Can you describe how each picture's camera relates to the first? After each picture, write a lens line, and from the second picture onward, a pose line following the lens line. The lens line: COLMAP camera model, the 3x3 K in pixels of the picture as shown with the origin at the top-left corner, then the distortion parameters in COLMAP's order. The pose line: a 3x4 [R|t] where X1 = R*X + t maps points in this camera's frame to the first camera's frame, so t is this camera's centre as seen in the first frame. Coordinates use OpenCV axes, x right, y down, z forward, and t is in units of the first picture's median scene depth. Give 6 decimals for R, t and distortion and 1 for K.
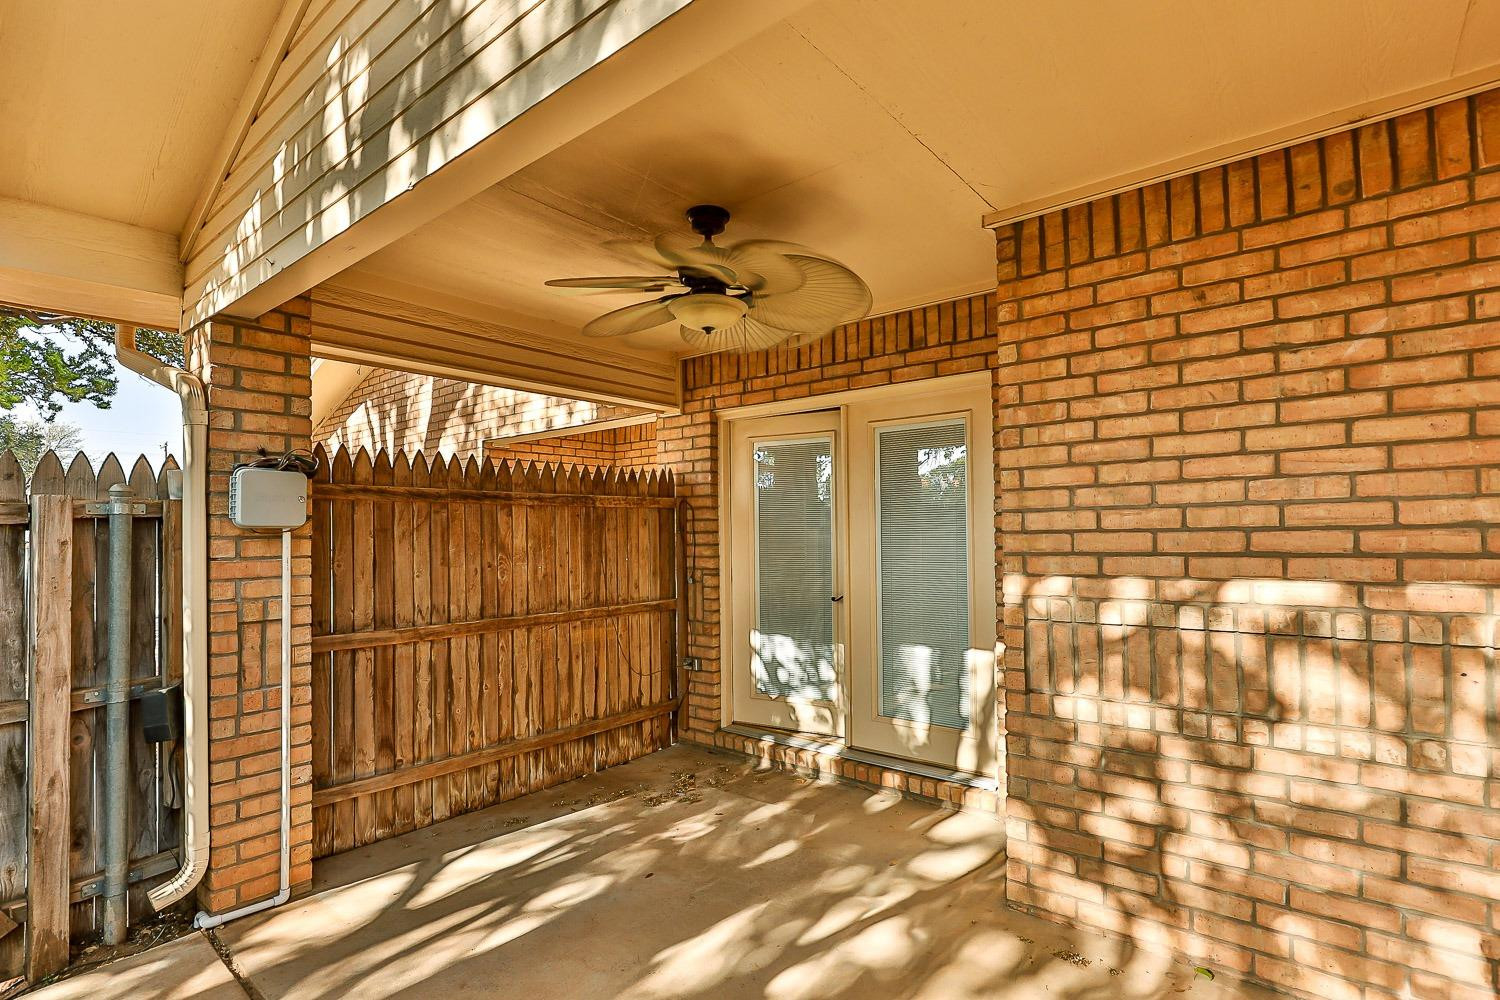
lens RADIAL K [[712.2, 0, 750.0], [0, 712.2, 500.0], [0, 0, 1]] dist [-0.021361, 0.000856]
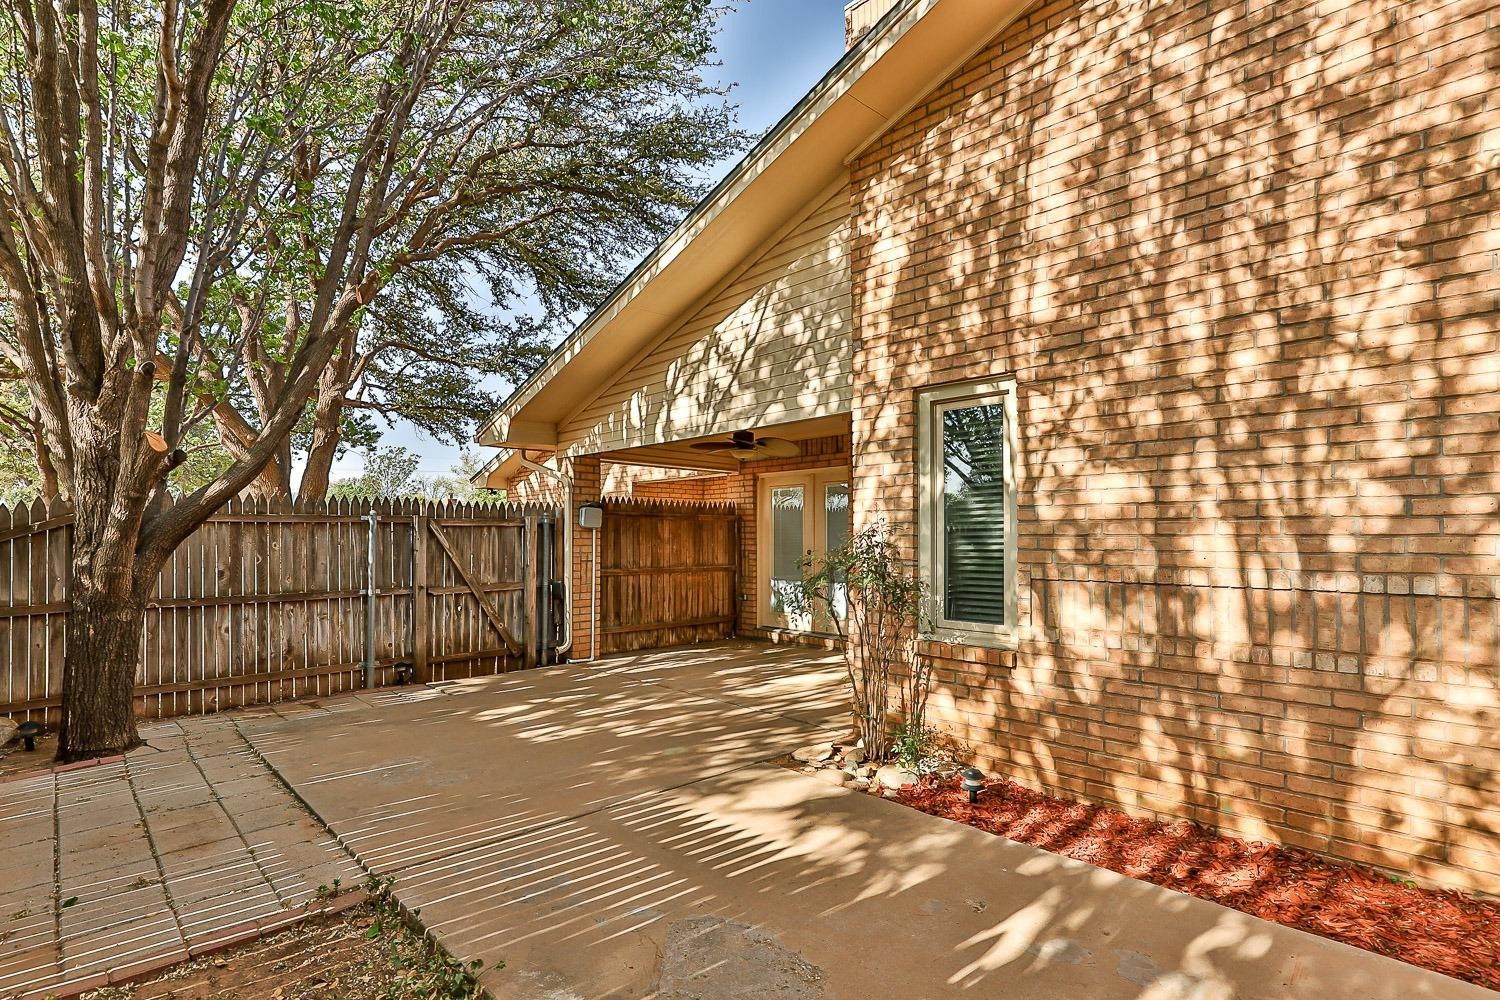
lens RADIAL K [[712.2, 0, 750.0], [0, 712.2, 500.0], [0, 0, 1]] dist [-0.021361, 0.000856]
pose [[0.994367, 0.006172, -0.105813, 0.184316], [-0.007418, 0.999908, -0.011385, -0.031278], [0.105733, 0.012106, 0.994321, -1.249269]]
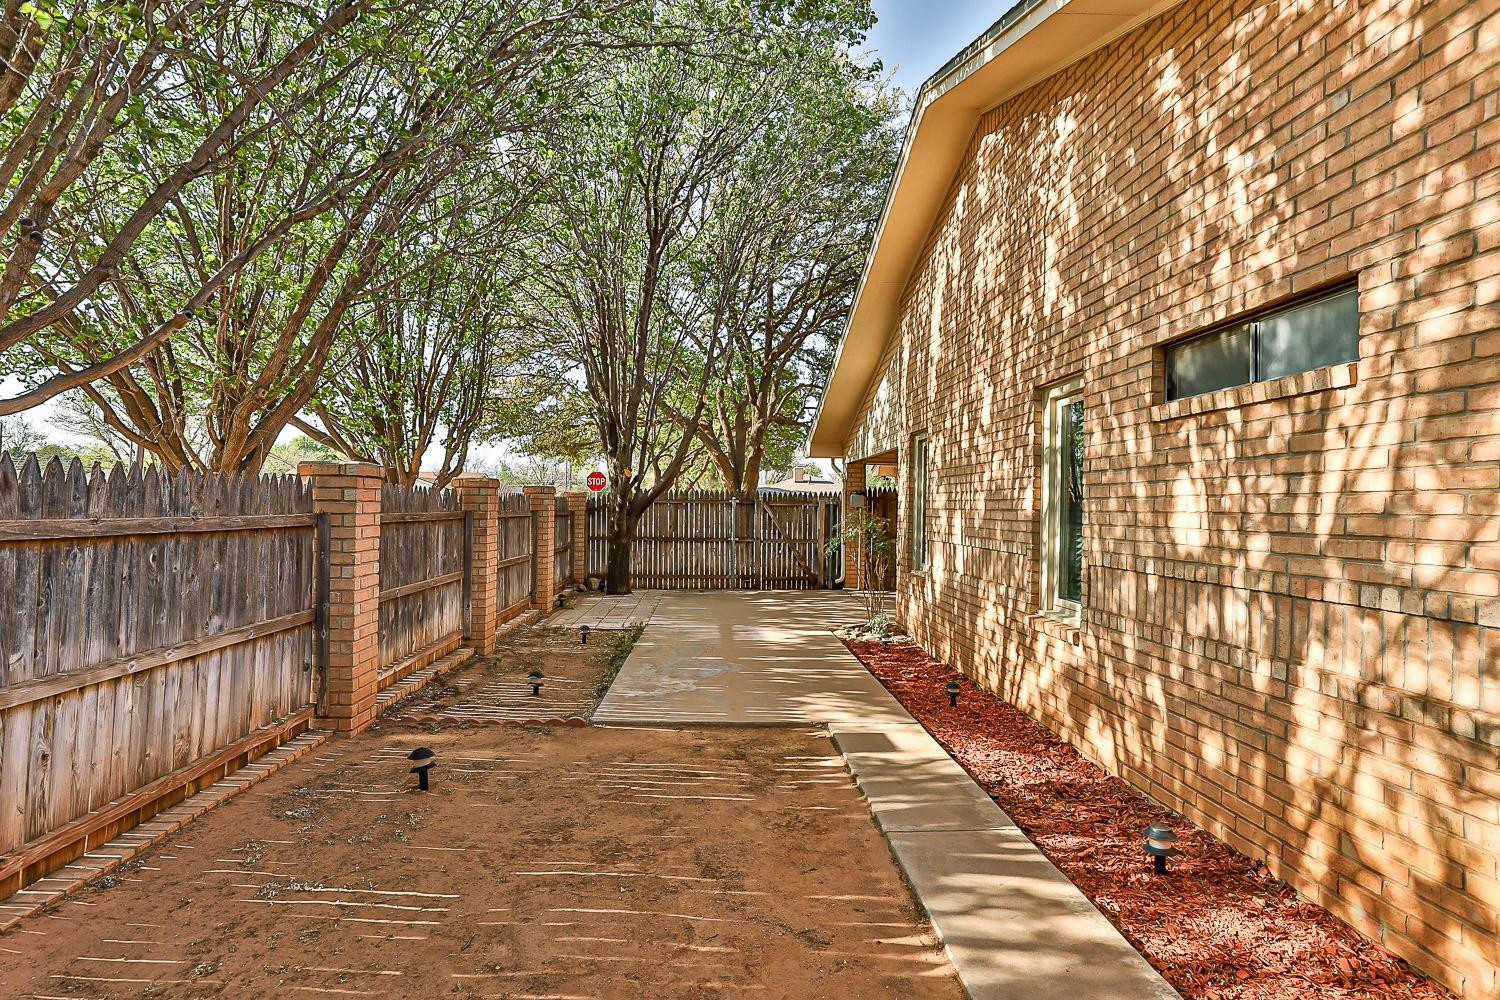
lens RADIAL K [[712.2, 0, 750.0], [0, 712.2, 500.0], [0, 0, 1]] dist [-0.021361, 0.000856]
pose [[0.689810, 0.004429, -0.723977, 1.523812], [0.014114, 0.999709, 0.019563, -0.075119], [0.723853, -0.023713, 0.689547, -1.875253]]
